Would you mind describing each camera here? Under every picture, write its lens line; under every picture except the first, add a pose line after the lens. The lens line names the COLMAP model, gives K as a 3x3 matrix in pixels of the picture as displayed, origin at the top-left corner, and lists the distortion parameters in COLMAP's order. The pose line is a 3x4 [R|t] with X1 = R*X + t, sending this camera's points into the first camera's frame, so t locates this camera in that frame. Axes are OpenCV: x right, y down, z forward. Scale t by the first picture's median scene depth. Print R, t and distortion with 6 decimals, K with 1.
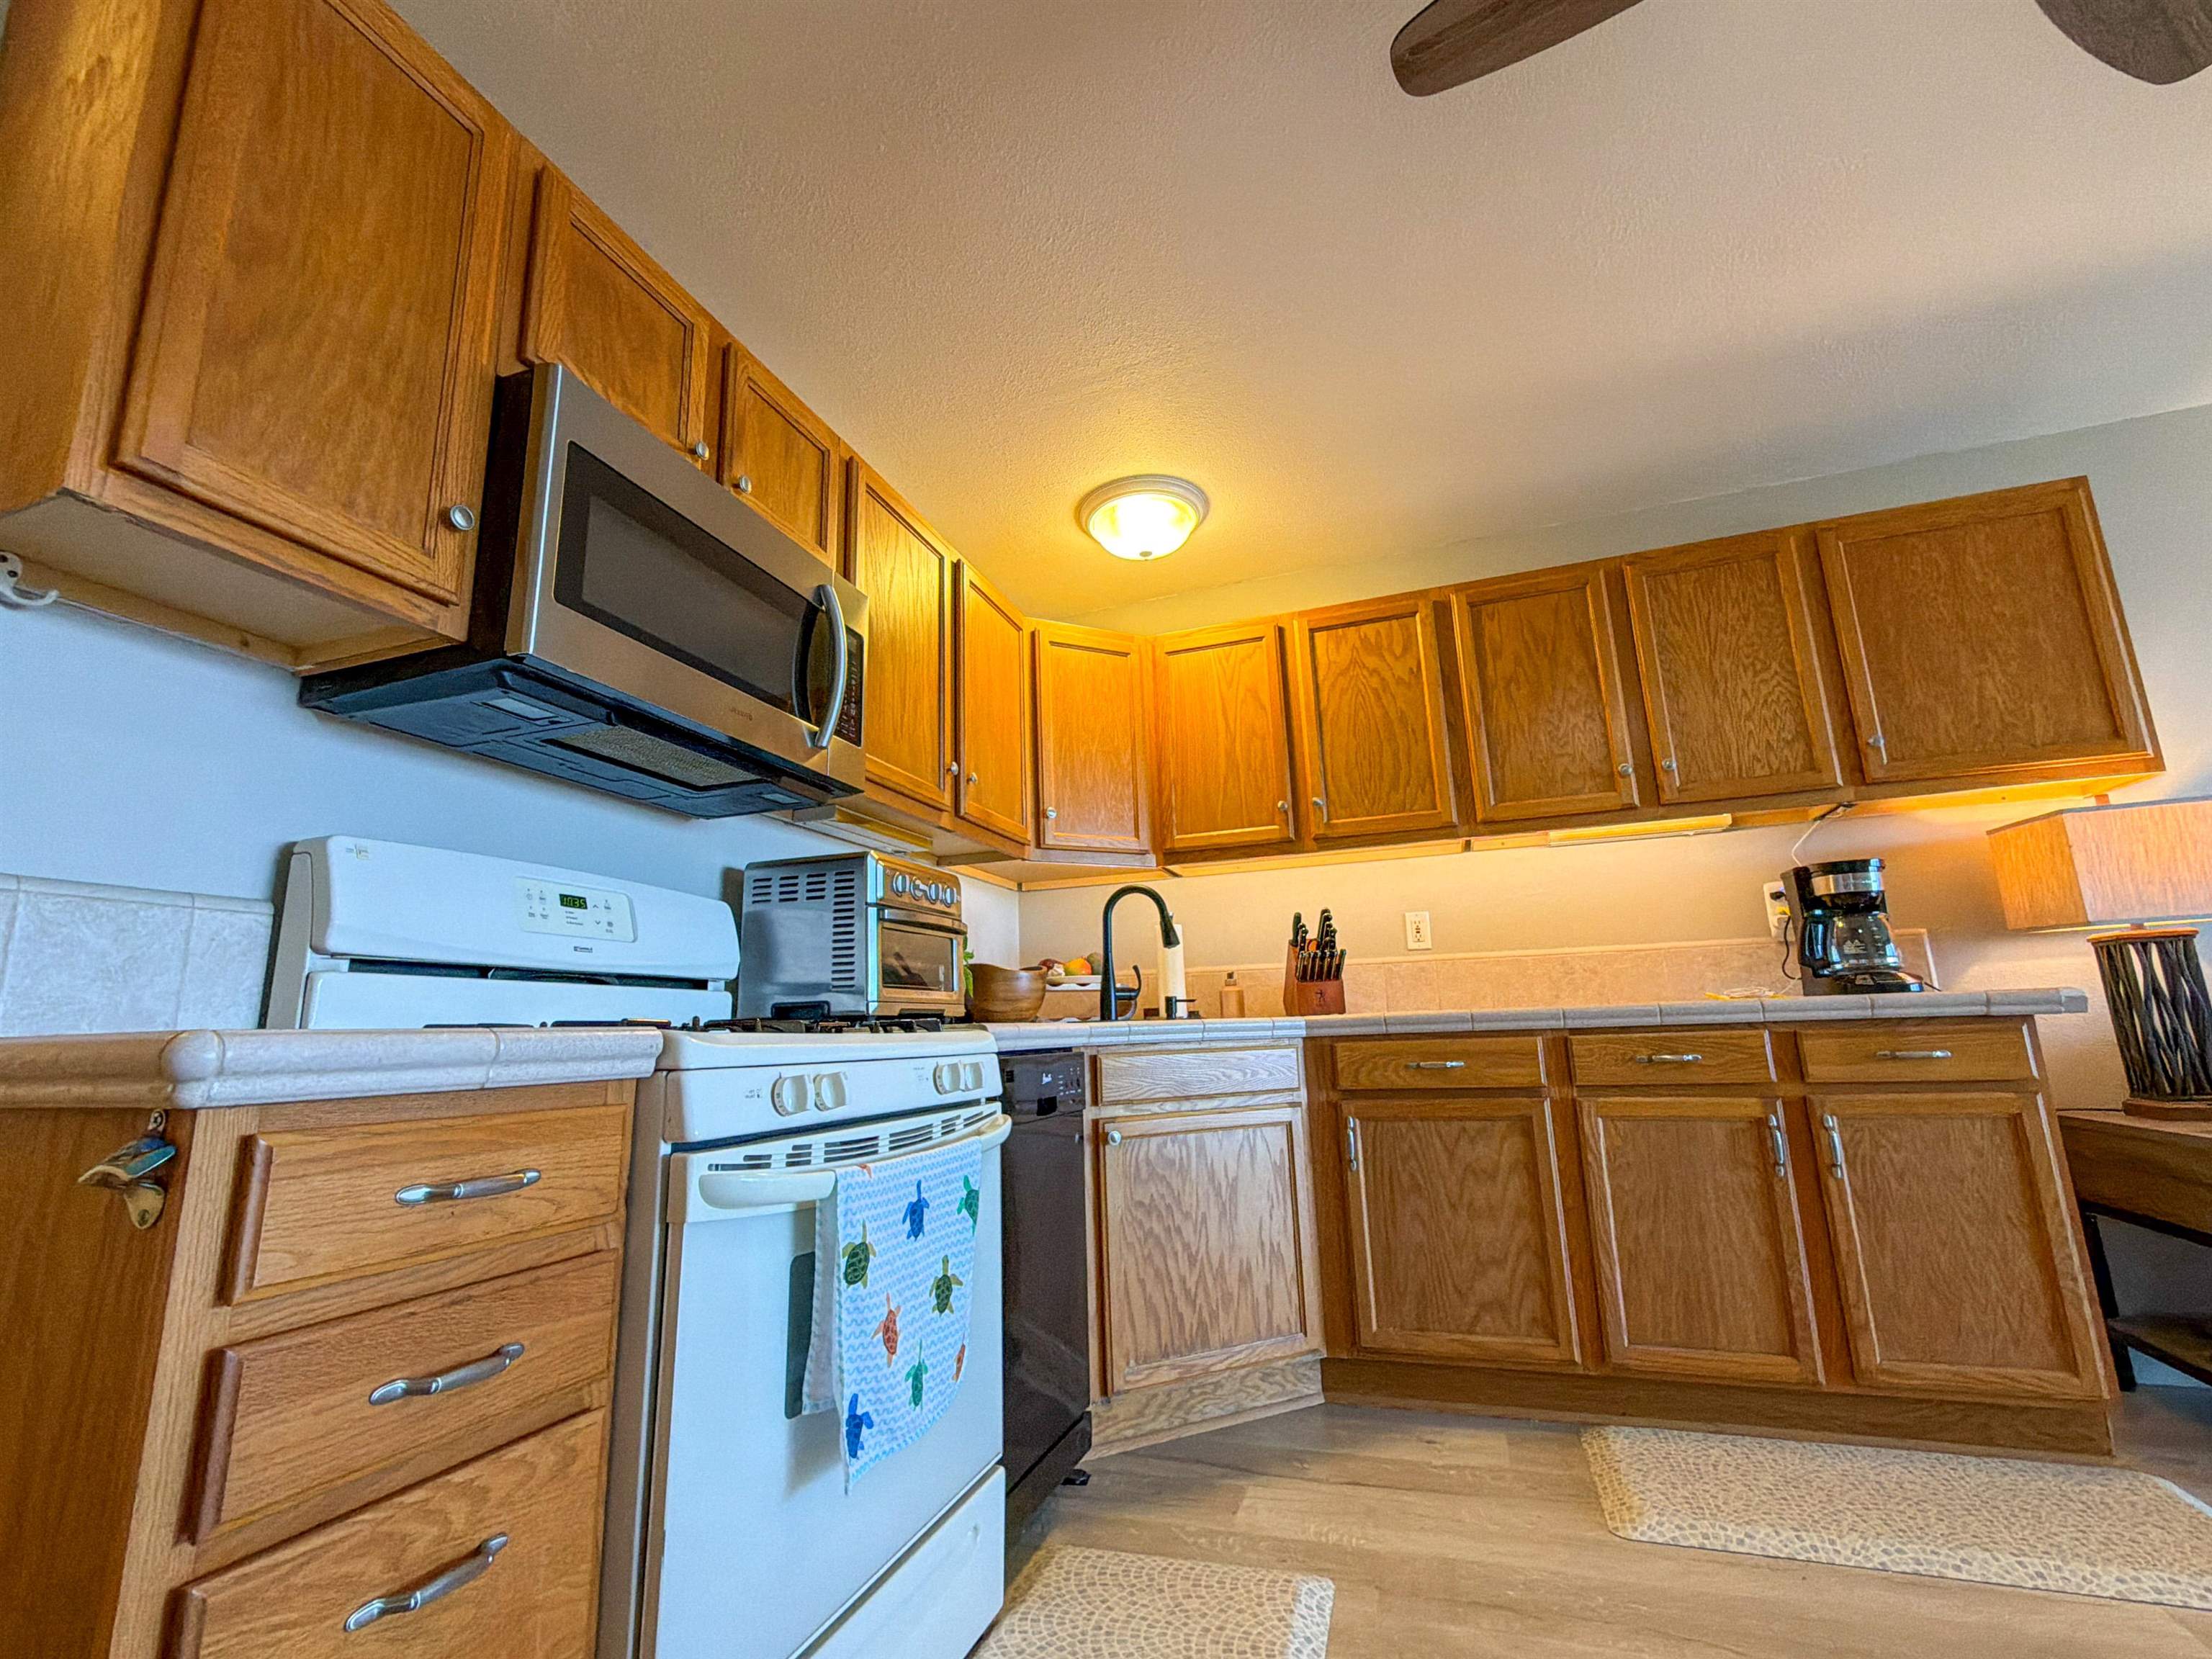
lens RADIAL K [[977.7, 0, 1104.9], [0, 977.7, 824.5], [0, 0, 1]] dist [-0.000657, -0.000600]
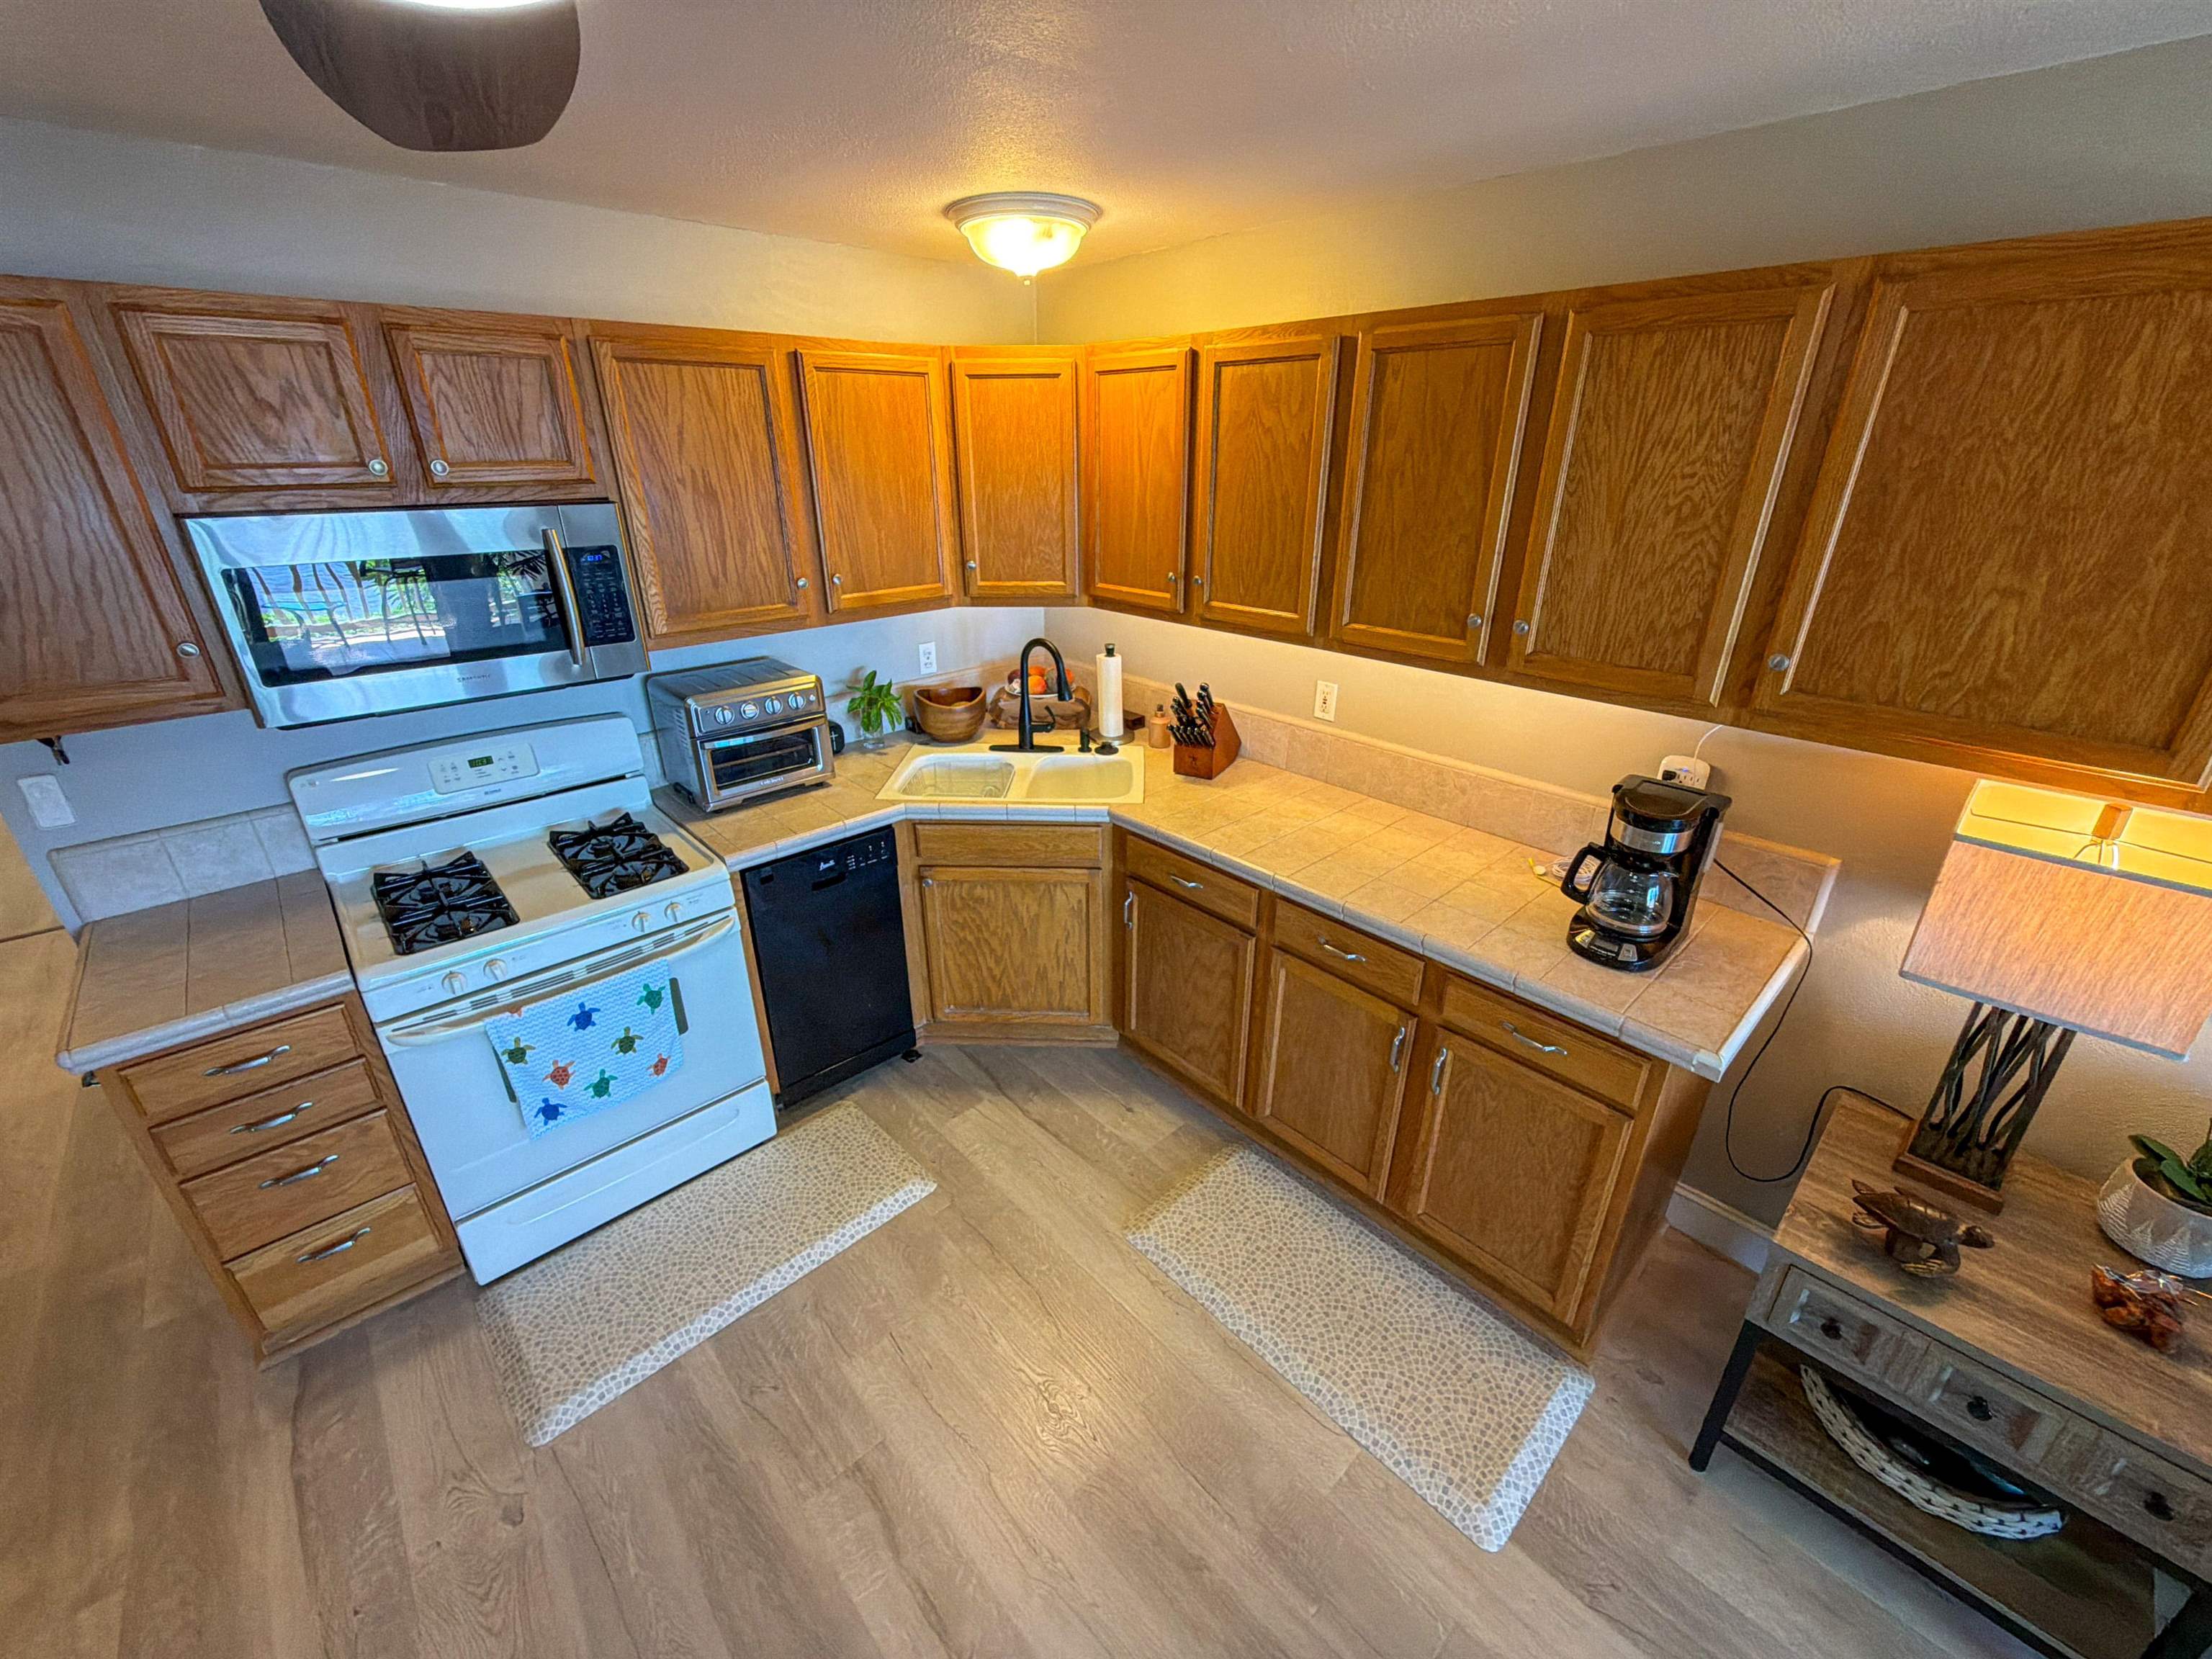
lens RADIAL K [[882.4, 0, 1103.8], [0, 882.4, 831.5], [0, 0, 1]] dist [-0.001785, 0.000463]
pose [[0.882167, 0.220120, -0.416327, 0.705476], [0.069822, 0.813137, 0.577869, -0.422924], [0.465732, -0.538846, 0.701954, 0.277857]]
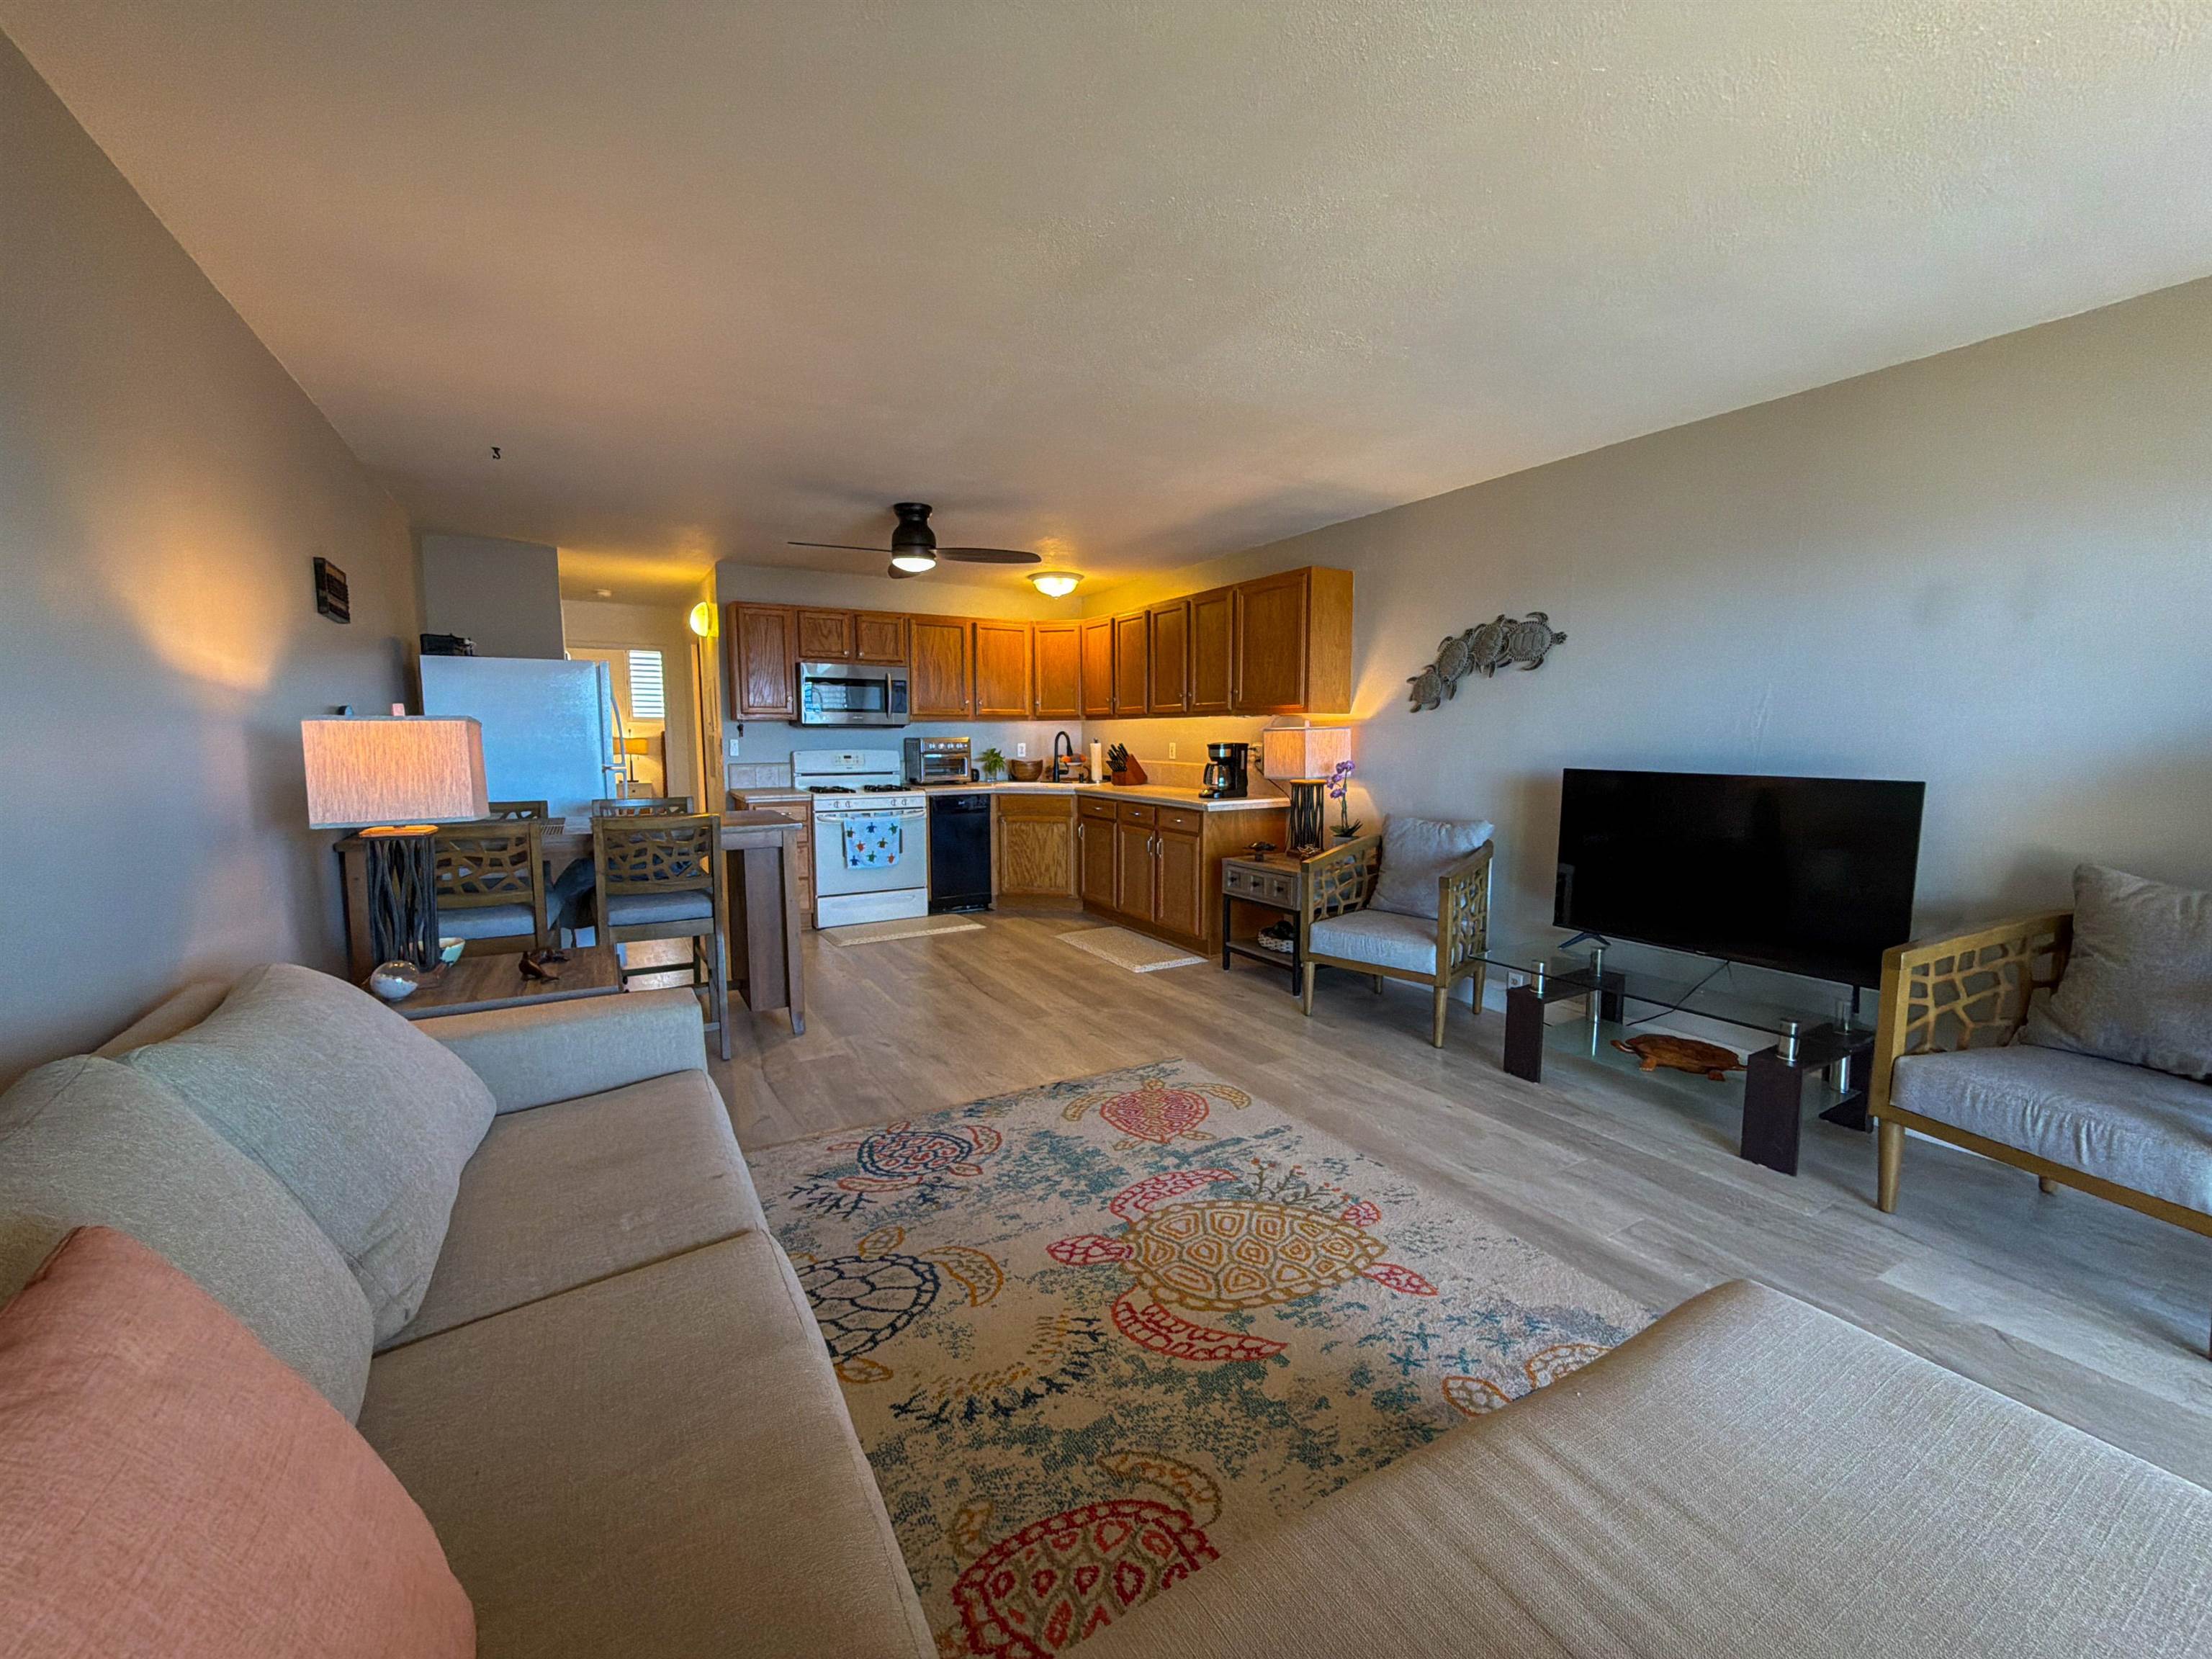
lens RADIAL K [[882.4, 0, 1104.0], [0, 882.4, 833.5], [0, 0, 1]] dist [-0.001785, 0.000463]
pose [[0.760717, 0.105347, -0.640477, 2.096392], [0.111331, 0.950941, 0.288645, -0.439315], [0.639464, -0.290882, 0.711669, -0.862849]]
